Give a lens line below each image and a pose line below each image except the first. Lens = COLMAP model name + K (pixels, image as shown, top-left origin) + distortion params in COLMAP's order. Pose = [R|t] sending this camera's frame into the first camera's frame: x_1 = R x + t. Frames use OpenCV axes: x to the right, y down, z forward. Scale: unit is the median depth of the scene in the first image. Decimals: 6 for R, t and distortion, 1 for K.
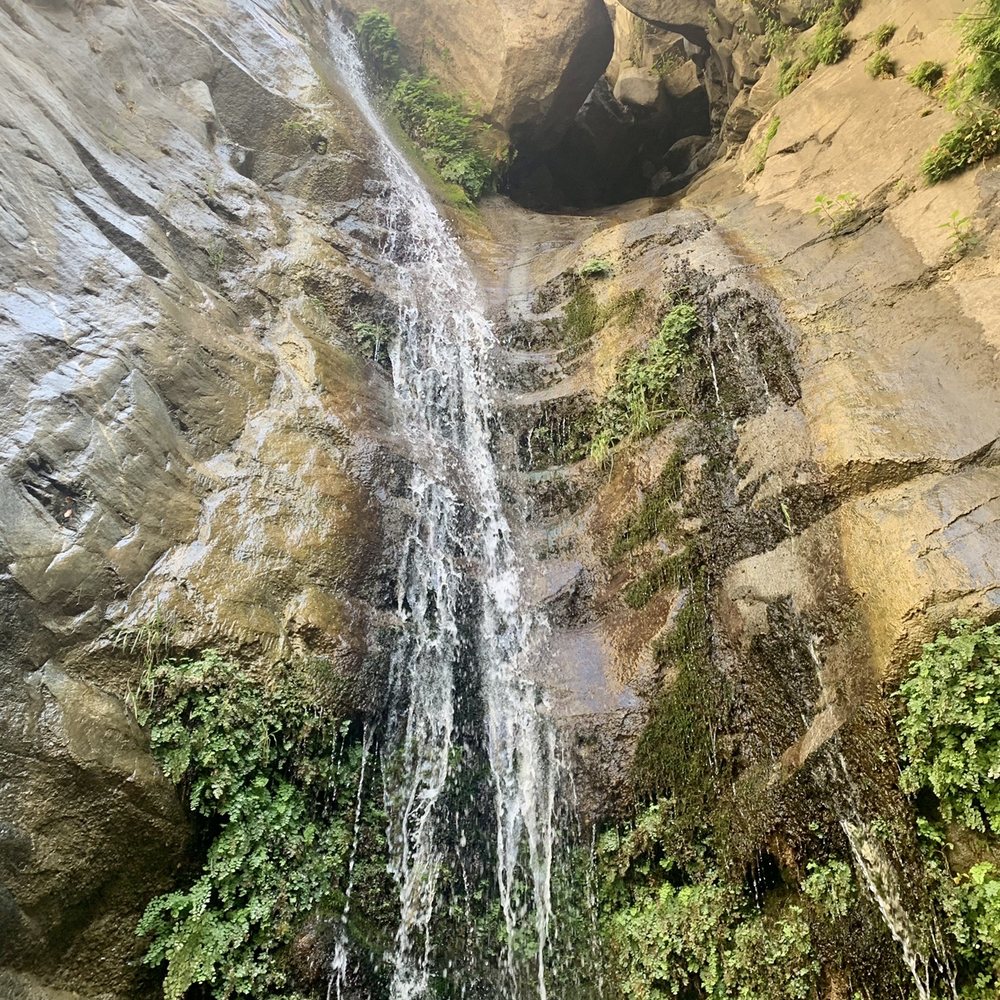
lens RADIAL K [[993.6, 0, 498.5], [0, 993.6, 480.8], [0, 0, 1]] dist [0.017250, -0.012977]
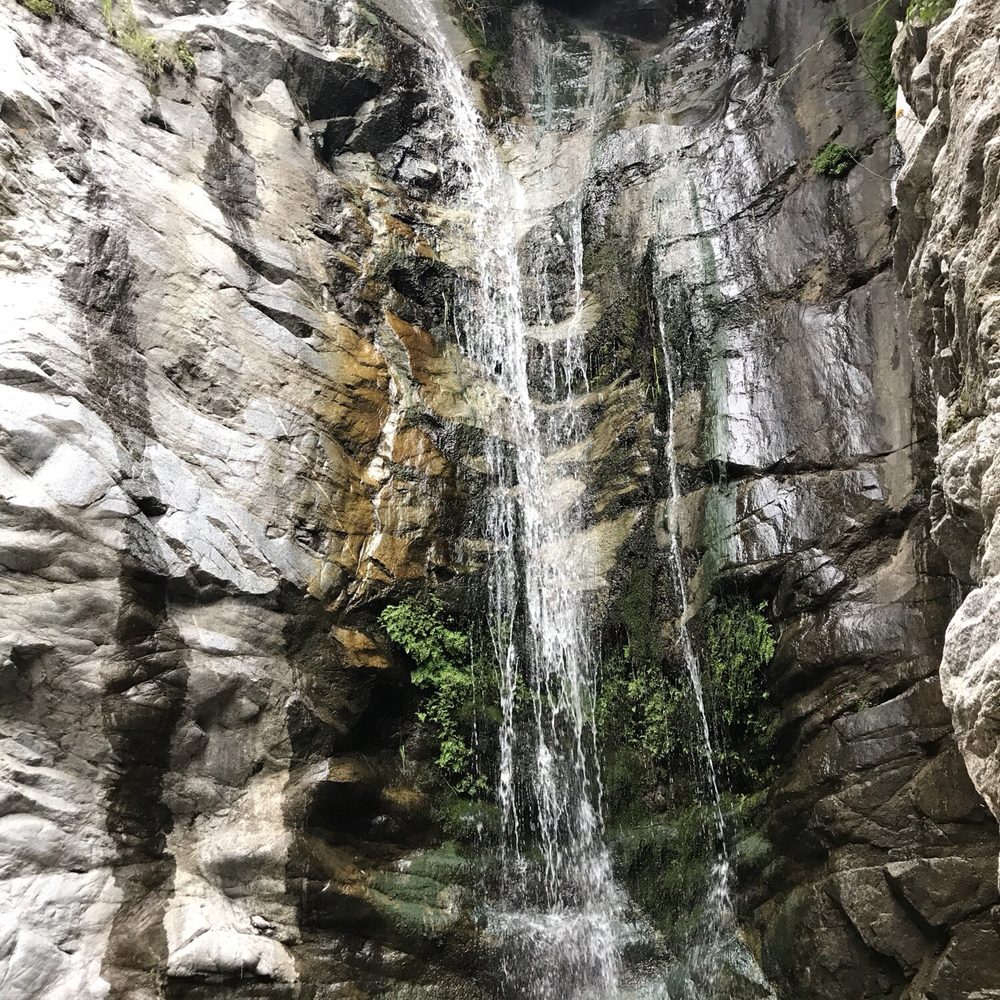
lens RADIAL K [[979.0, 0, 513.6], [0, 979.0, 503.2], [0, 0, 1]] dist [0.005620, -0.029510]
pose [[0.991681, -0.086403, -0.095409, 0.110856], [0.117362, 0.911355, 0.394536, -0.526074], [0.052862, -0.402451, 0.913914, -0.521074]]
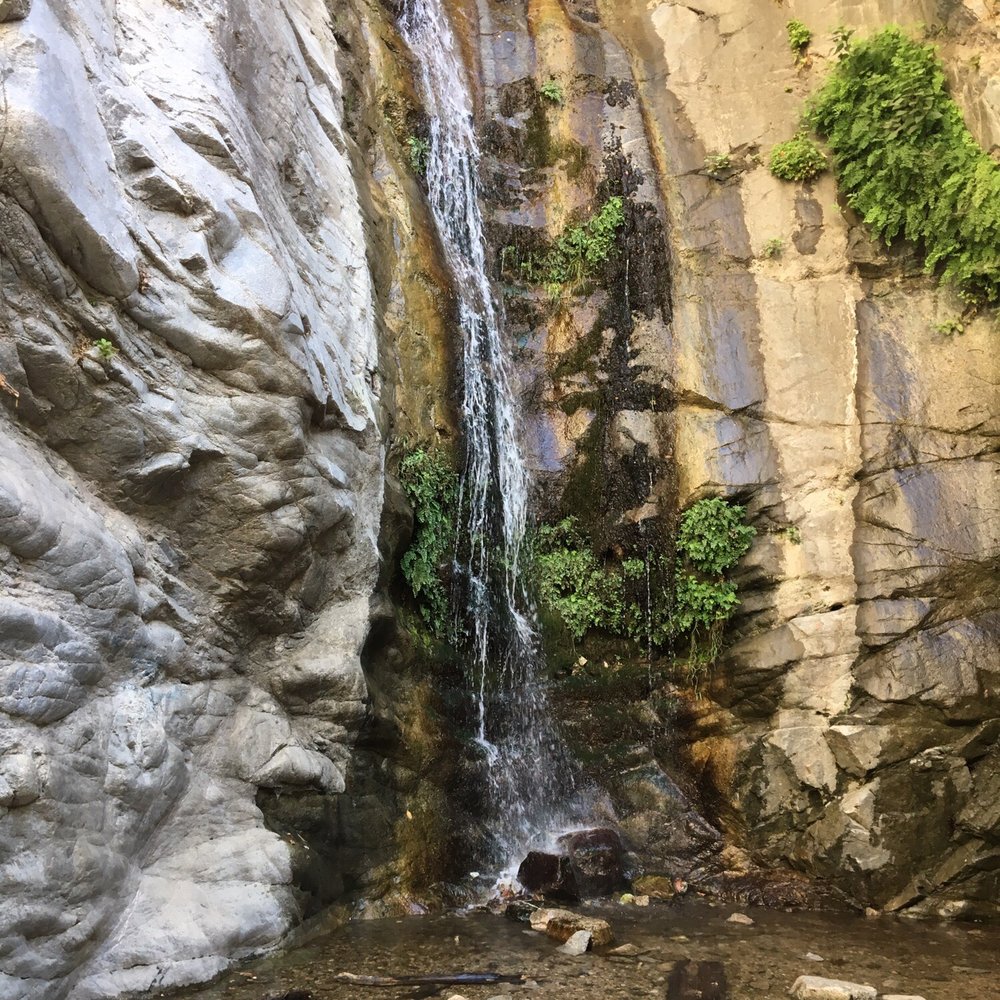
lens RADIAL K [[993.6, 0, 498.5], [0, 993.6, 480.8], [0, 0, 1]] dist [0.017250, -0.012977]
pose [[0.909642, 0.109314, 0.400752, -0.667340], [-0.308159, 0.824516, 0.474565, -0.574535], [-0.278550, -0.555179, 0.783700, -0.533169]]
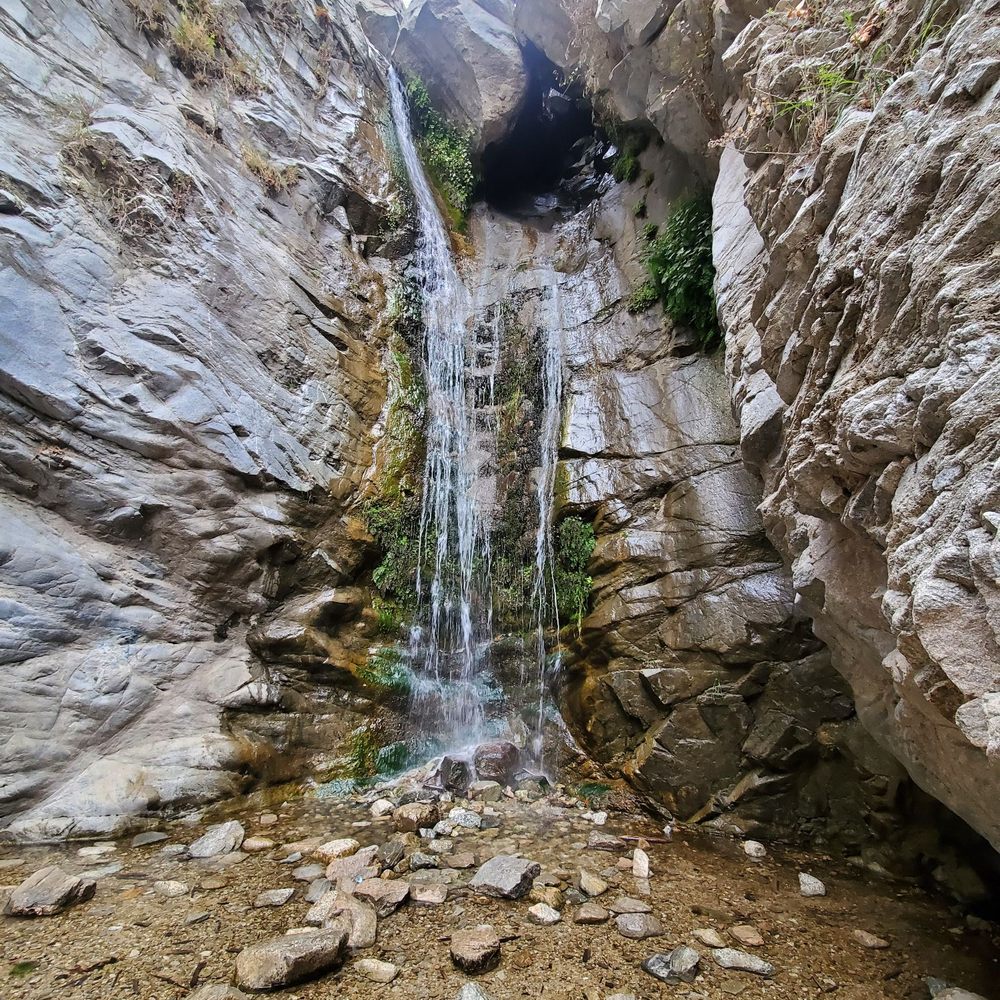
lens RADIAL K [[479.9, 0, 500.0], [0, 479.9, 500.0], [0, 0, 1]] dist [-0.018544, 0.000541]
pose [[0.998636, 0.027930, 0.044120, 0.047607], [-0.044677, 0.894387, 0.445057, -0.433624], [-0.027030, -0.446421, 0.894415, -0.400622]]
